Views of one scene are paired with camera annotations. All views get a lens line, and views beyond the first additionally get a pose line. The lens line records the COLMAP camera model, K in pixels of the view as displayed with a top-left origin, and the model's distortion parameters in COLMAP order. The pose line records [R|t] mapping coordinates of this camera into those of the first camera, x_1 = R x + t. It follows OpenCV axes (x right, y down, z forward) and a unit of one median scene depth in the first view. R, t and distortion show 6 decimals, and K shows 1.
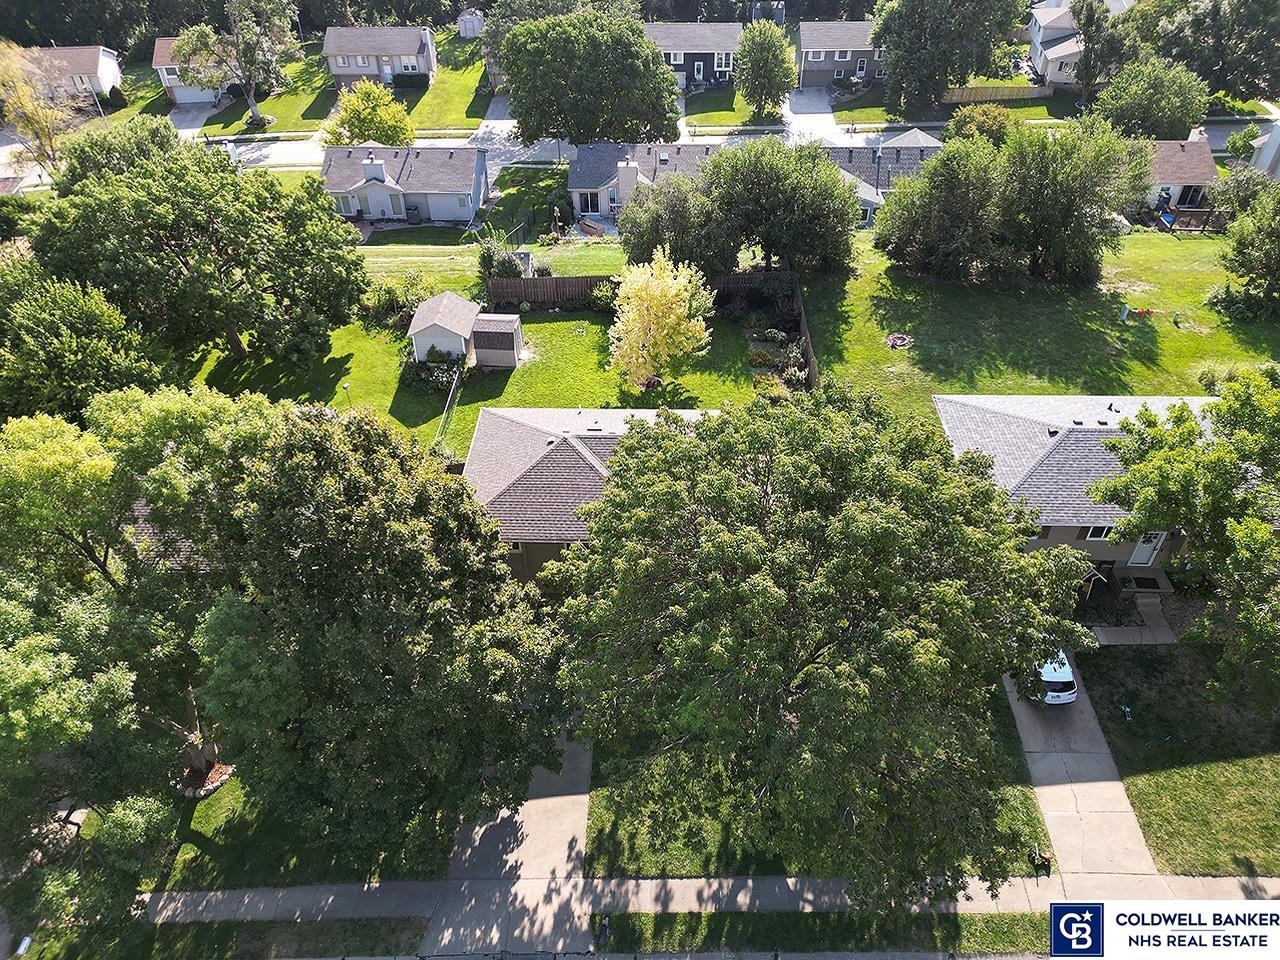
lens RADIAL K [[860.3, 0, 635.7], [0, 860.3, 485.9], [0, 0, 1]] dist [0.046175, -0.037413]
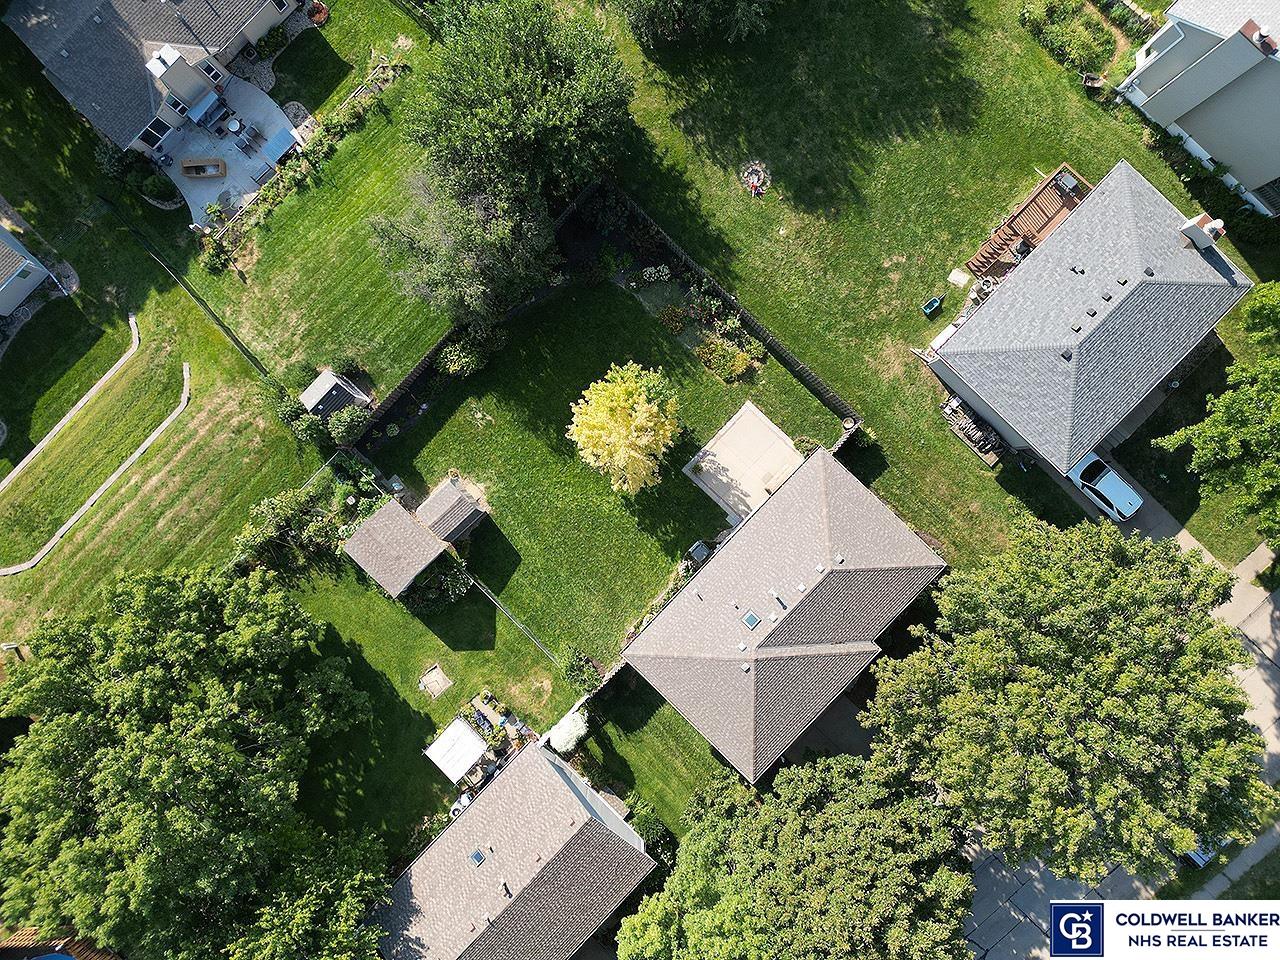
lens RADIAL K [[860.3, 0, 639.1], [0, 860.3, 480.7], [0, 0, 1]] dist [0.046175, -0.037413]
pose [[0.667394, -0.744654, 0.008755, -0.014092], [0.503218, 0.459612, 0.731798, -0.688951], [-0.548960, -0.483991, 0.681466, 0.286397]]
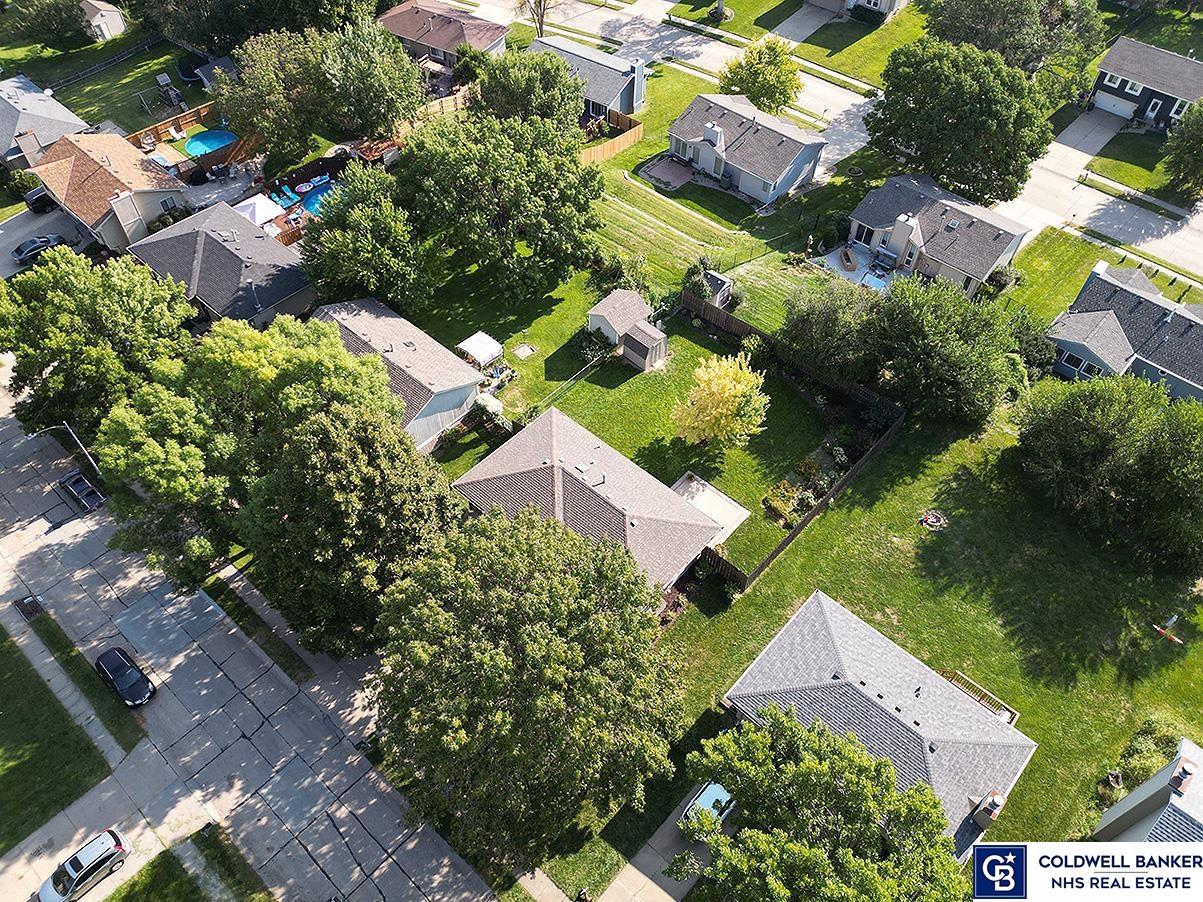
lens RADIAL K [[846.0, 0, 602.0], [0, 846.0, 457.9], [0, 0, 1]] dist [0.036315, -0.024093]
pose [[0.764626, 0.521214, -0.379056, 0.328157], [-0.447415, 0.852634, 0.269880, -0.314180], [0.463861, -0.036762, 0.885145, -0.128691]]
